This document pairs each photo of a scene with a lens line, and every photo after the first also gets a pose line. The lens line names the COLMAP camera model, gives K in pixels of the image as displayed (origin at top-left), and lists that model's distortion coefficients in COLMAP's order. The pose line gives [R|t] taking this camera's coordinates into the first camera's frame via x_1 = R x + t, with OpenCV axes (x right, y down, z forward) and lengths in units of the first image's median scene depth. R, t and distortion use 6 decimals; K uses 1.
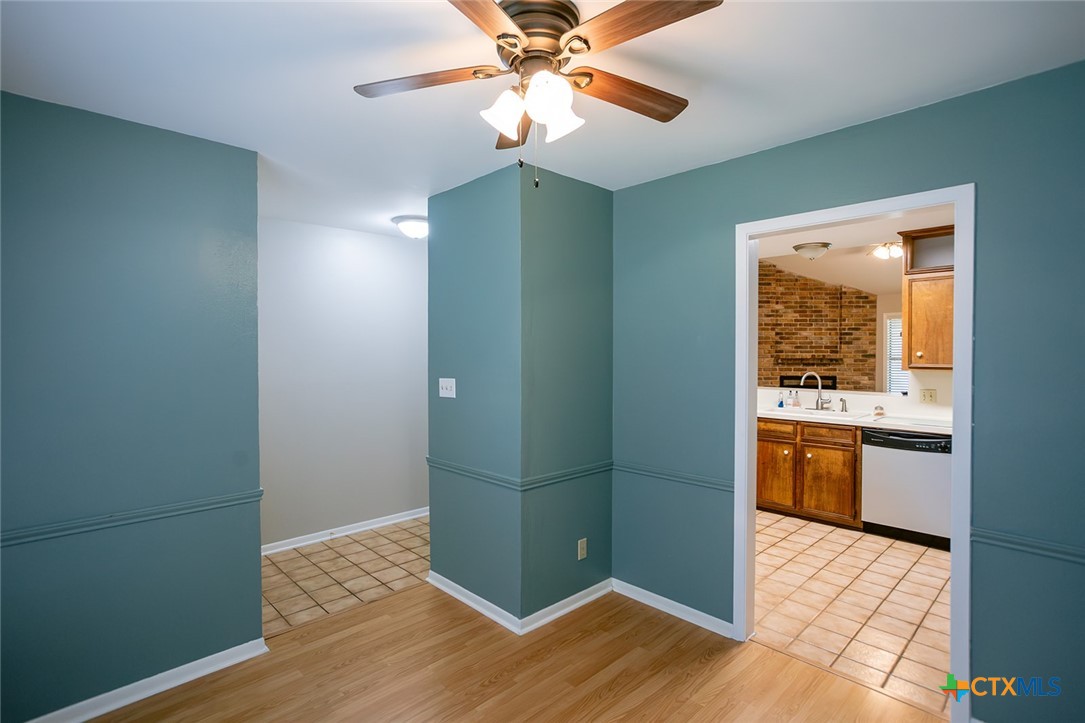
lens RADIAL K [[521.1, 0, 542.9], [0, 521.1, 359.5], [0, 0, 1]] dist [0.005622, 0.003876]
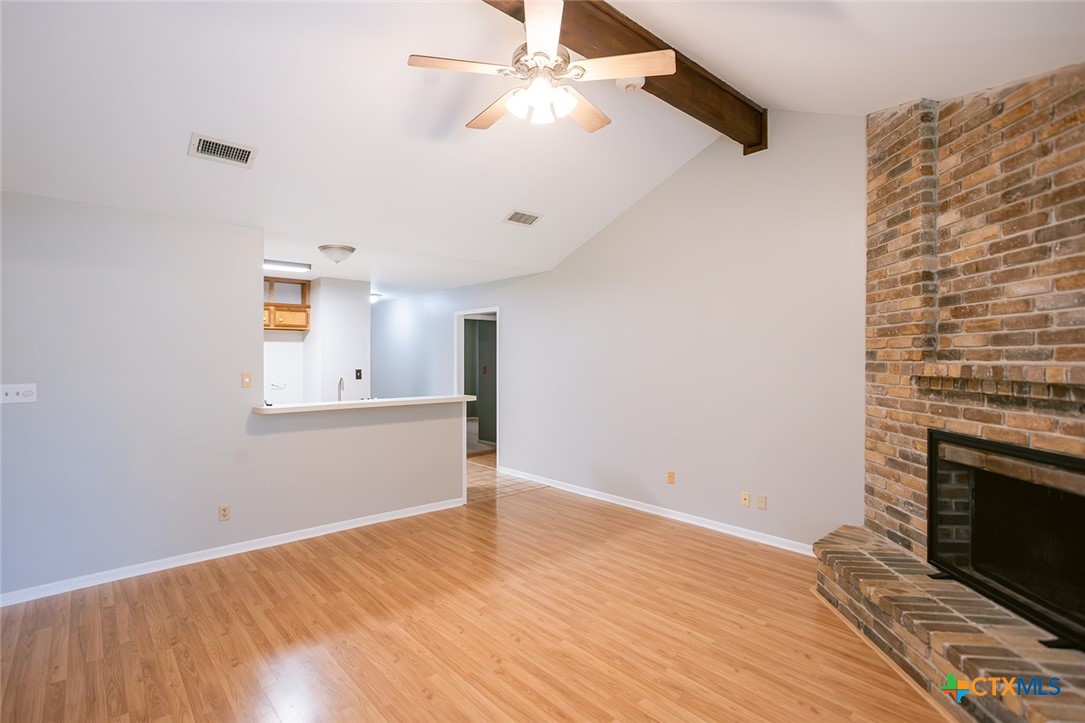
lens RADIAL K [[521.1, 0, 543.0], [0, 521.1, 361.2], [0, 0, 1]] dist [0.005622, 0.003876]
pose [[-0.044915, 0.002494, -0.998988, 0.791037], [-0.010201, 0.999944, 0.002955, -0.009742], [0.998939, 0.010324, -0.044887, 0.761278]]
